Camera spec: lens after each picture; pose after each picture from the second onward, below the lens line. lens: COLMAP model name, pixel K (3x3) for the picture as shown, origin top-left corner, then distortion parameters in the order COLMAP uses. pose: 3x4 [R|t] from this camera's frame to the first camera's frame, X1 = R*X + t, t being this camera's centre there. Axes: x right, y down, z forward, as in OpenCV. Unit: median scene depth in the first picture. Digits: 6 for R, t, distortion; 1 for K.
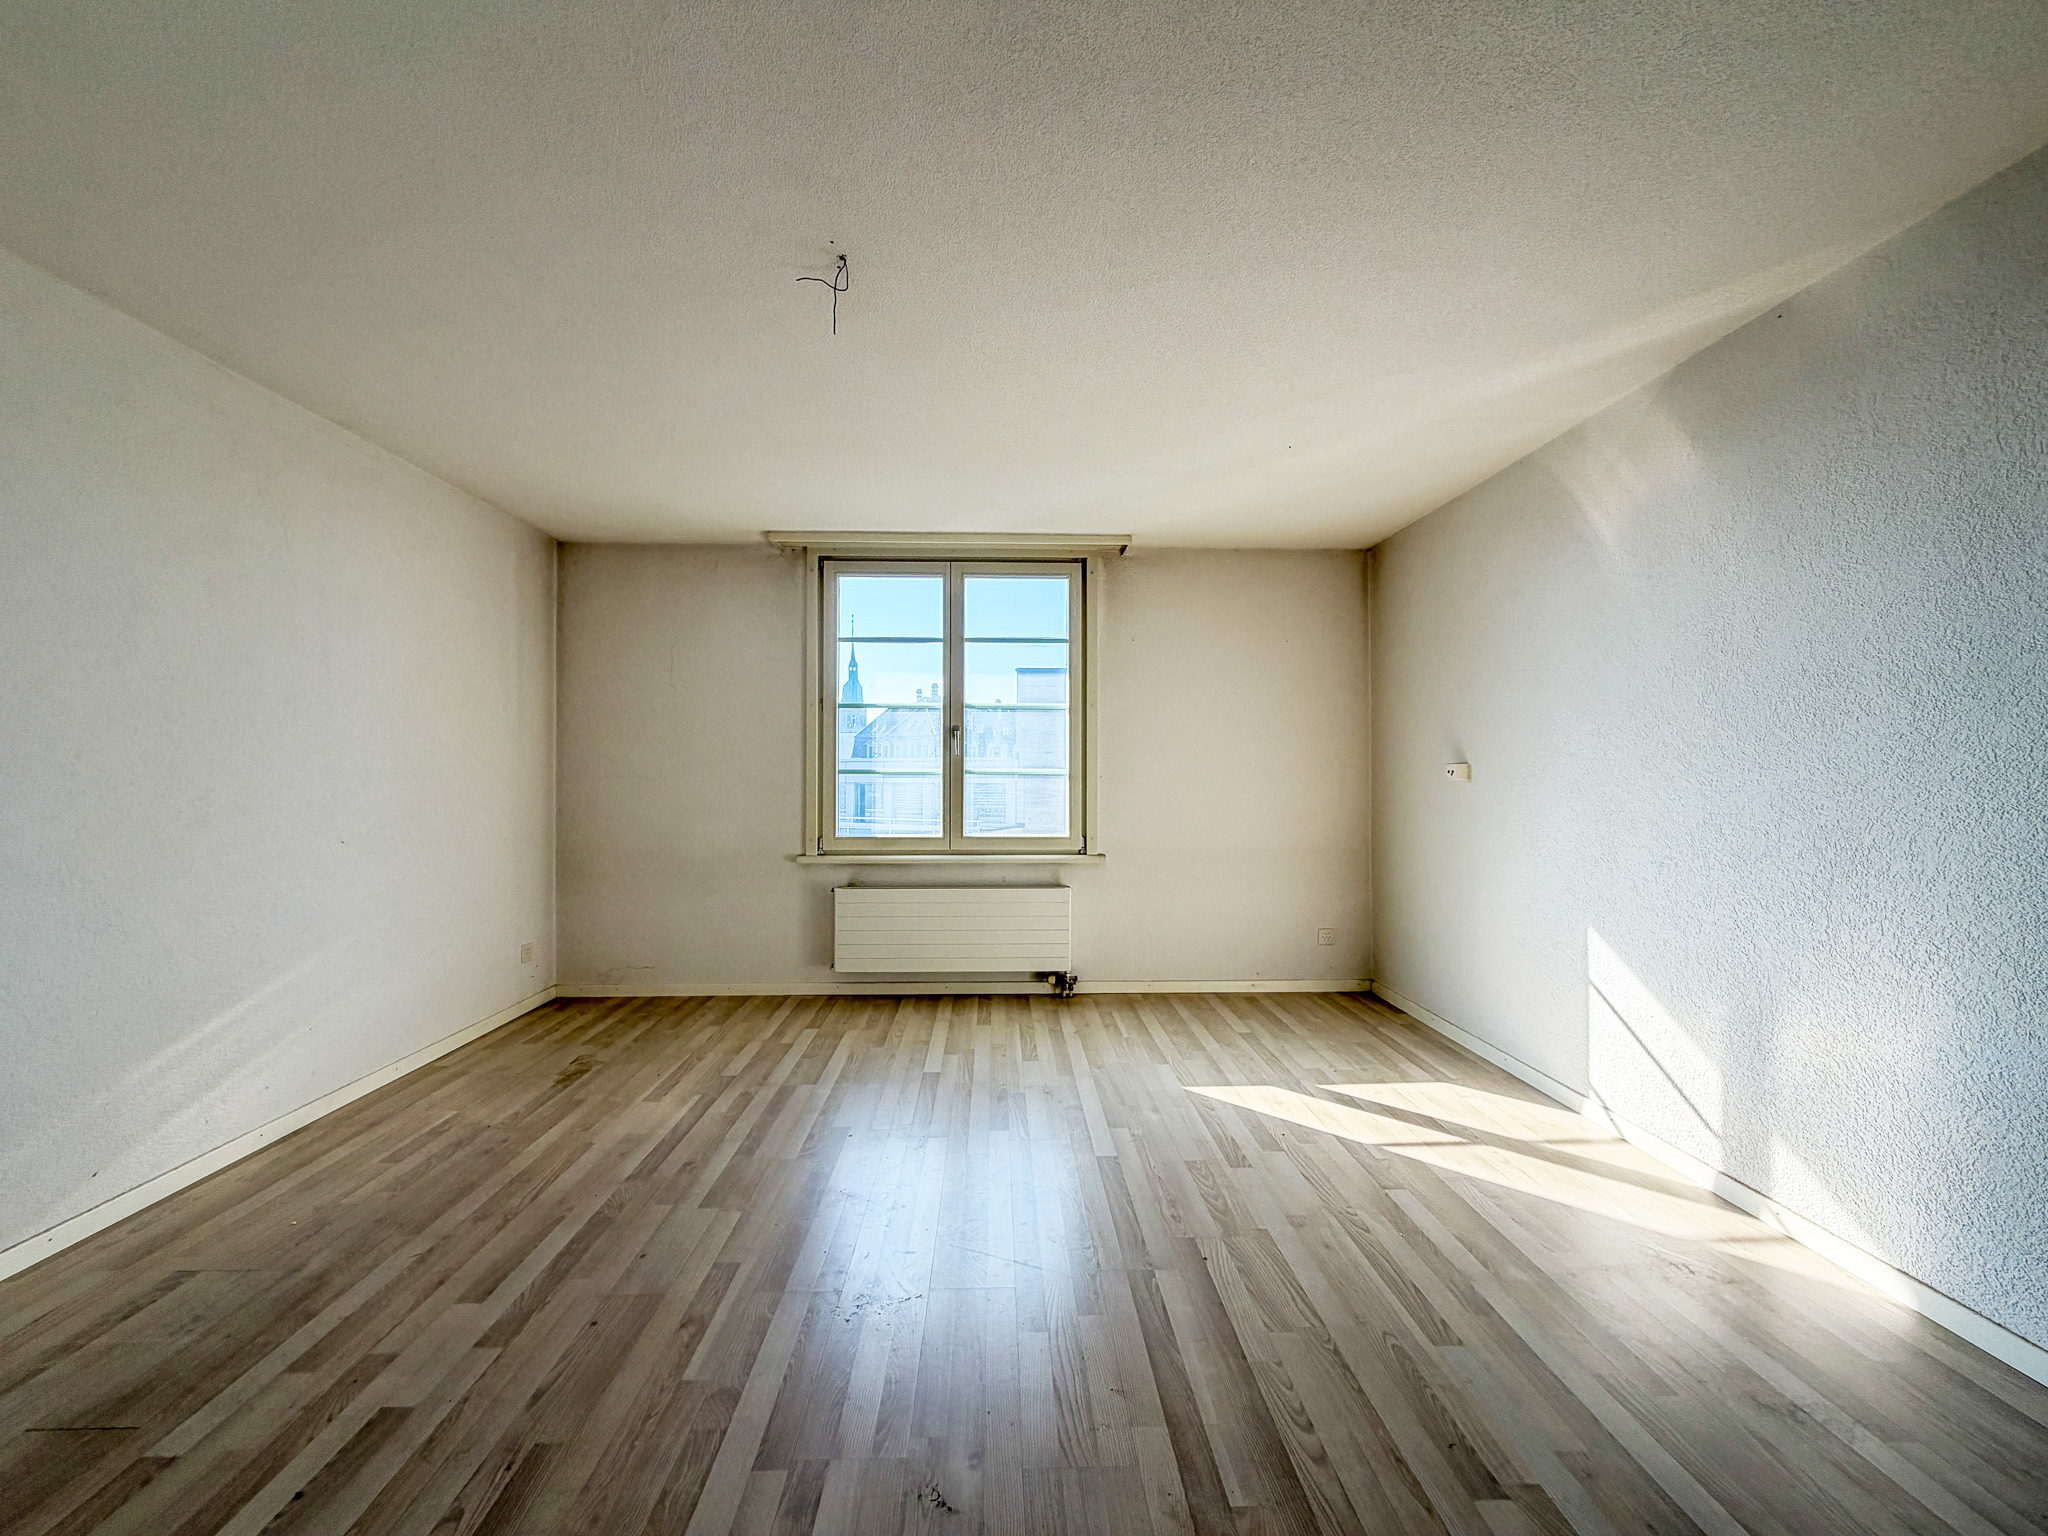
lens RADIAL K [[829.2, 0, 1016.6], [0, 829.2, 766.5], [0, 0, 1]] dist [-0.001854, 0.000918]
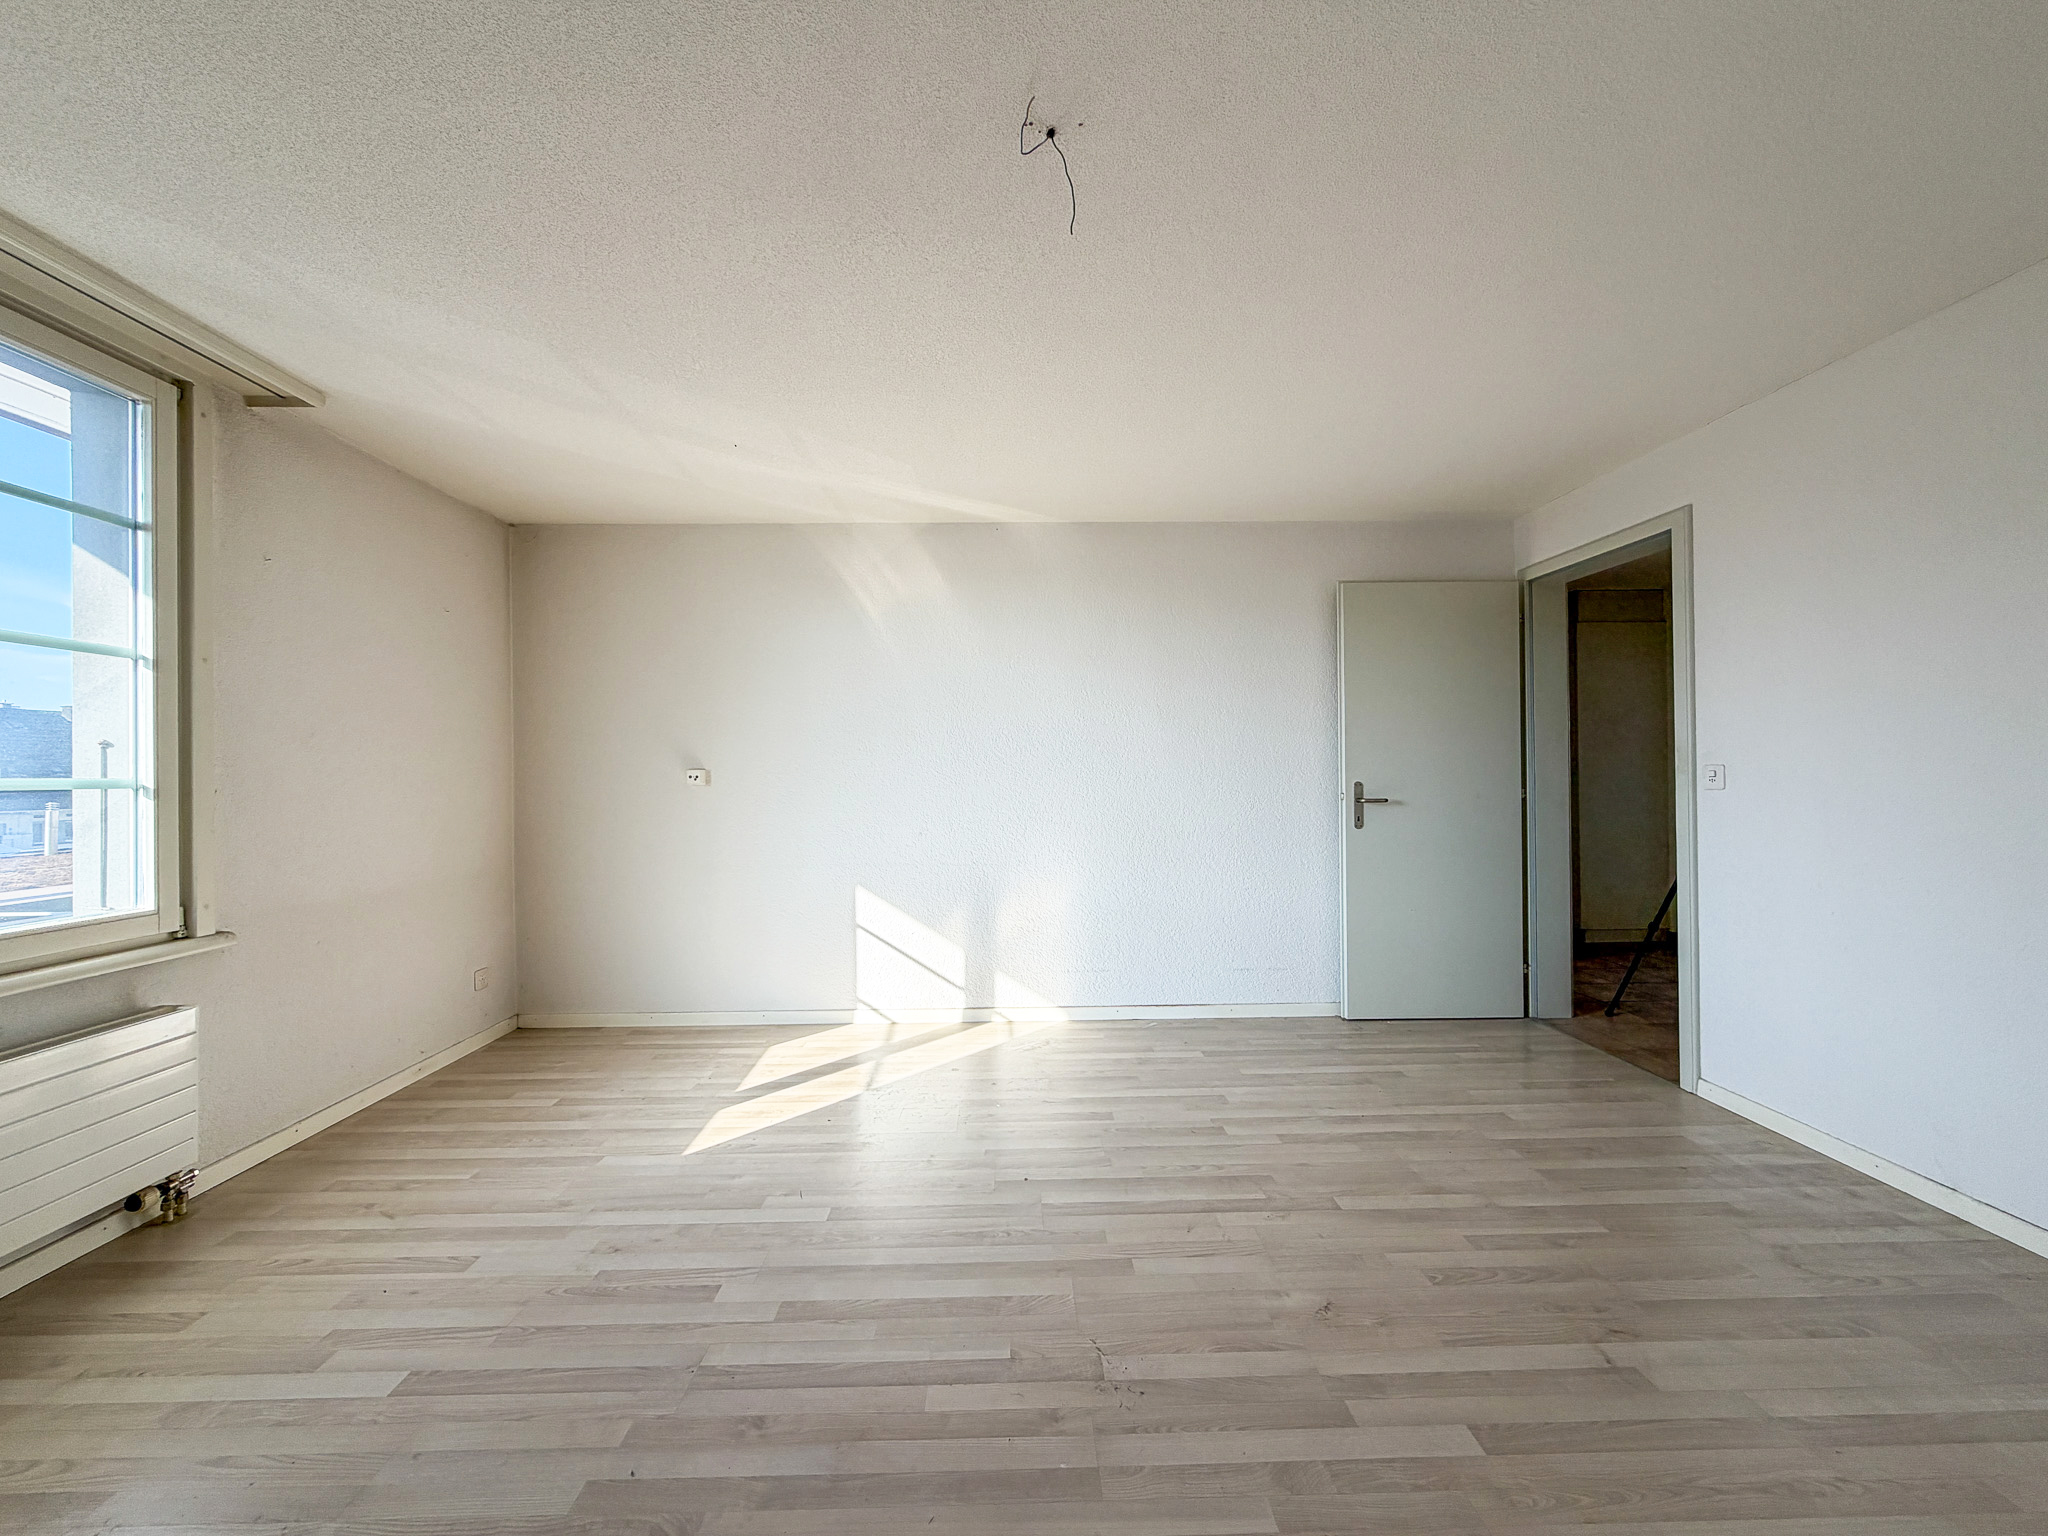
lens RADIAL K [[829.2, 0, 1018.4], [0, 829.2, 769.5], [0, 0, 1]] dist [-0.001854, 0.000918]
pose [[-0.009673, 0.001779, 0.999952, -0.627831], [0.000096, 0.999998, -0.001778, -0.001772], [-0.999953, 0.000079, -0.009673, 0.653674]]
